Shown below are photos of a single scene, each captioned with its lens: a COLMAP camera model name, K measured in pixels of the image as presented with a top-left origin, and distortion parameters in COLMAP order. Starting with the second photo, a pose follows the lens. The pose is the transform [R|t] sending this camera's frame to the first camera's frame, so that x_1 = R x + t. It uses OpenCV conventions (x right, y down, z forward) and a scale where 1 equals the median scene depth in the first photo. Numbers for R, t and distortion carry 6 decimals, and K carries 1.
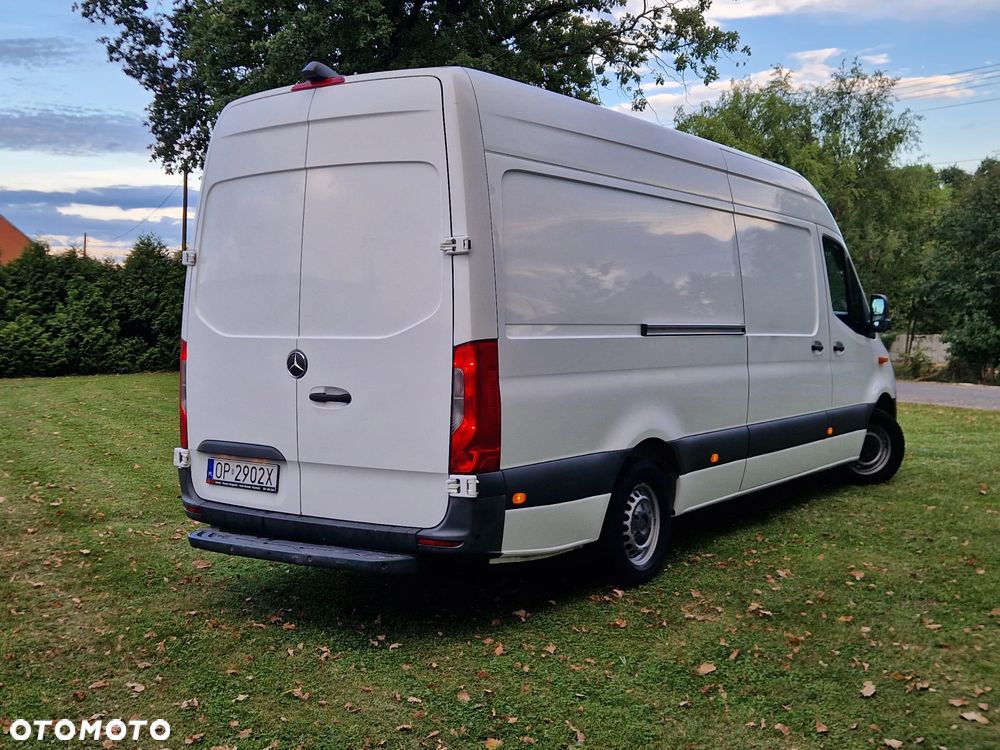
lens RADIAL K [[1145.6, 0, 482.7], [0, 1145.6, 389.6], [0, 0, 1]] dist [0.055672, 0.000000]
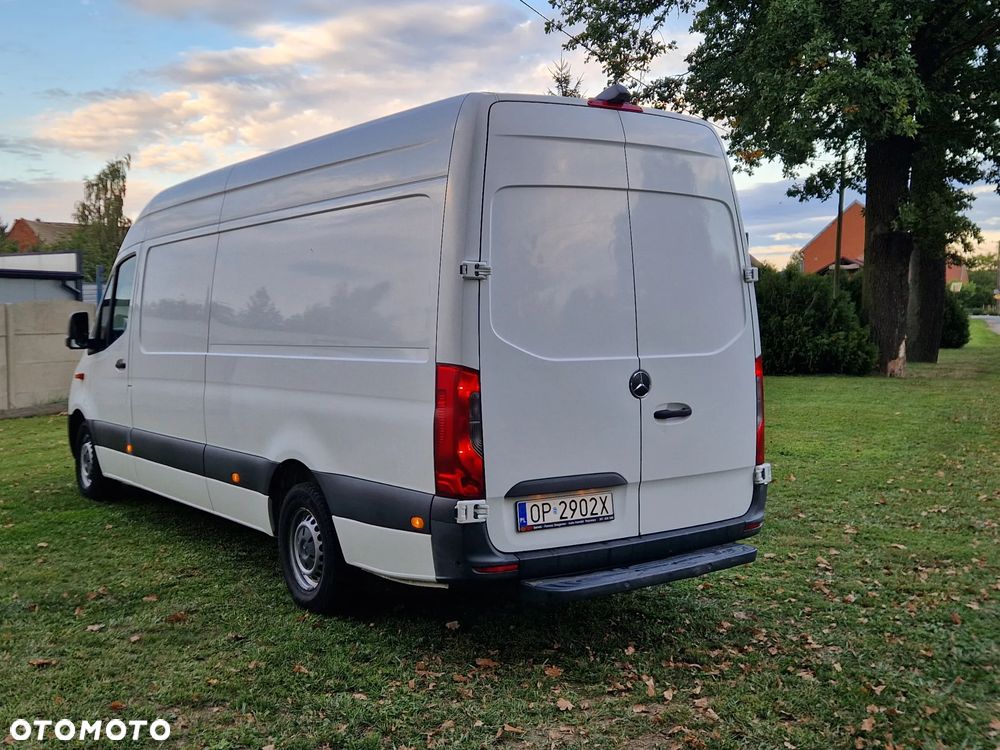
lens RADIAL K [[1145.6, 0, 518.7], [0, 1145.6, 346.4], [0, 0, 1]] dist [0.055672, 0.000000]
pose [[0.333592, -0.029737, 0.942248, -1.093198], [0.070590, 0.997484, 0.006488, -0.066038], [-0.940071, 0.064349, 0.334852, 0.733287]]
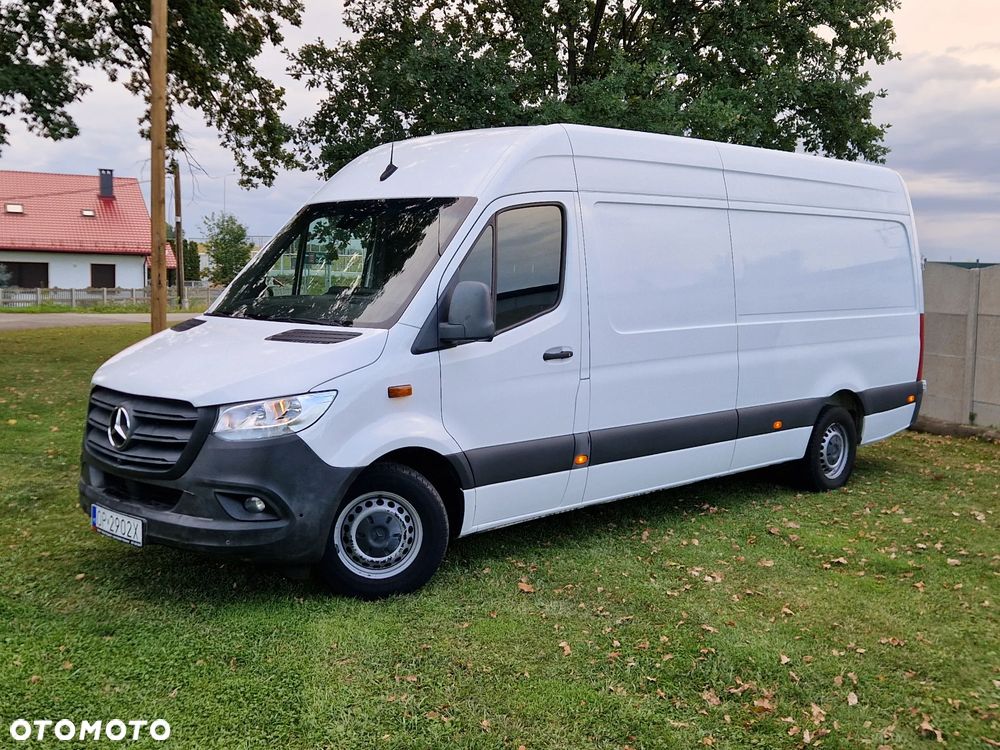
lens RADIAL K [[1145.6, 0, 502.7], [0, 1145.6, 374.7], [0, 0, 1]] dist [0.055672, 0.000000]
pose [[-0.987131, -0.027481, 0.157534, 0.071161], [-0.002909, 0.988046, 0.154133, -0.226684], [-0.159886, 0.151691, -0.975411, 2.901573]]
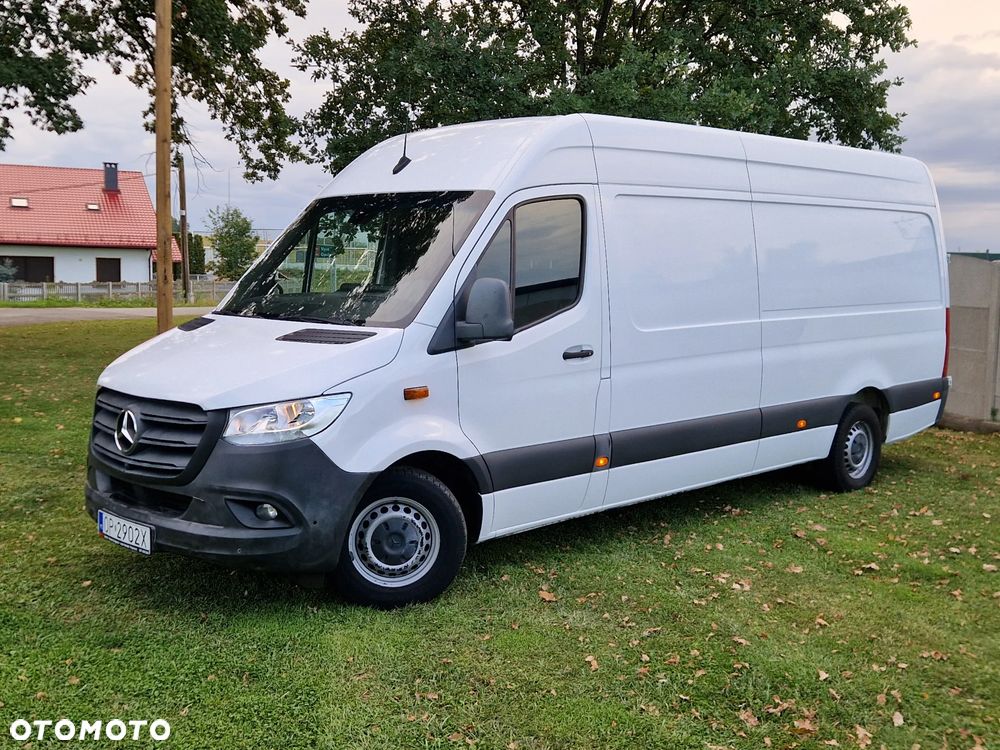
lens RADIAL K [[1145.6, 0, 494.6], [0, 1145.6, 381.1], [0, 0, 1]] dist [0.055672, 0.000000]
pose [[-0.985423, -0.026920, 0.167980, 0.090858], [0.001398, 0.986087, 0.166223, -0.227725], [-0.170118, 0.164035, -0.971675, 2.864163]]
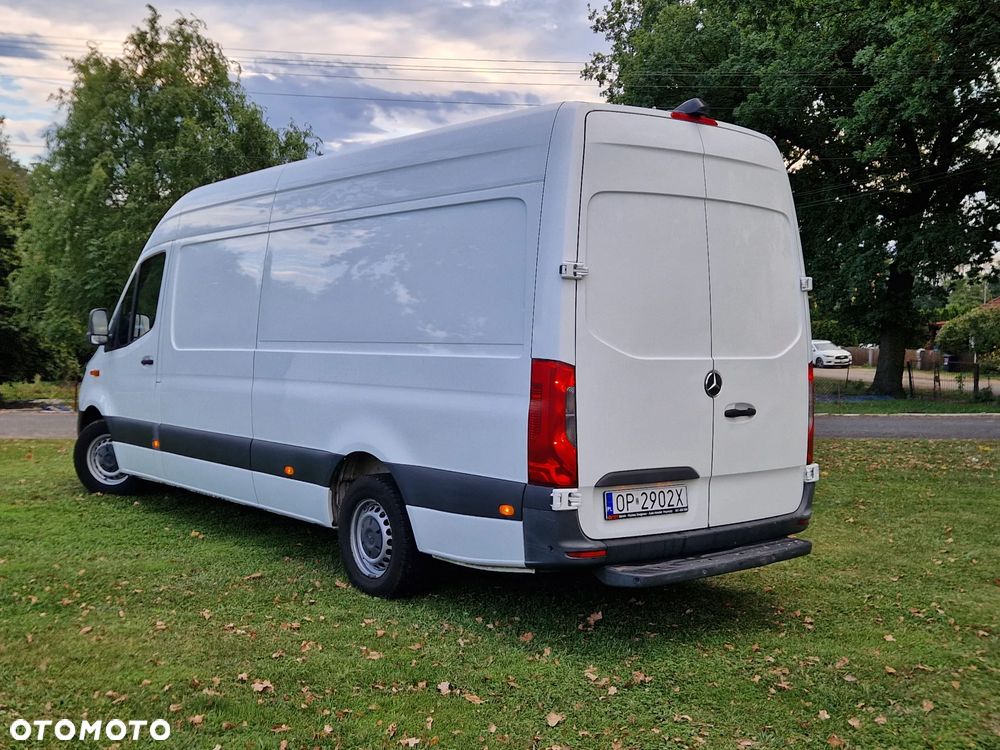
lens RADIAL K [[1145.6, 0, 496.9], [0, 1145.6, 375.5], [0, 0, 1]] dist [0.055672, 0.000000]
pose [[0.284460, -0.031933, 0.958156, -1.180903], [0.048018, 0.998665, 0.019027, -0.056936], [-0.957485, 0.040597, 0.285613, 0.854353]]
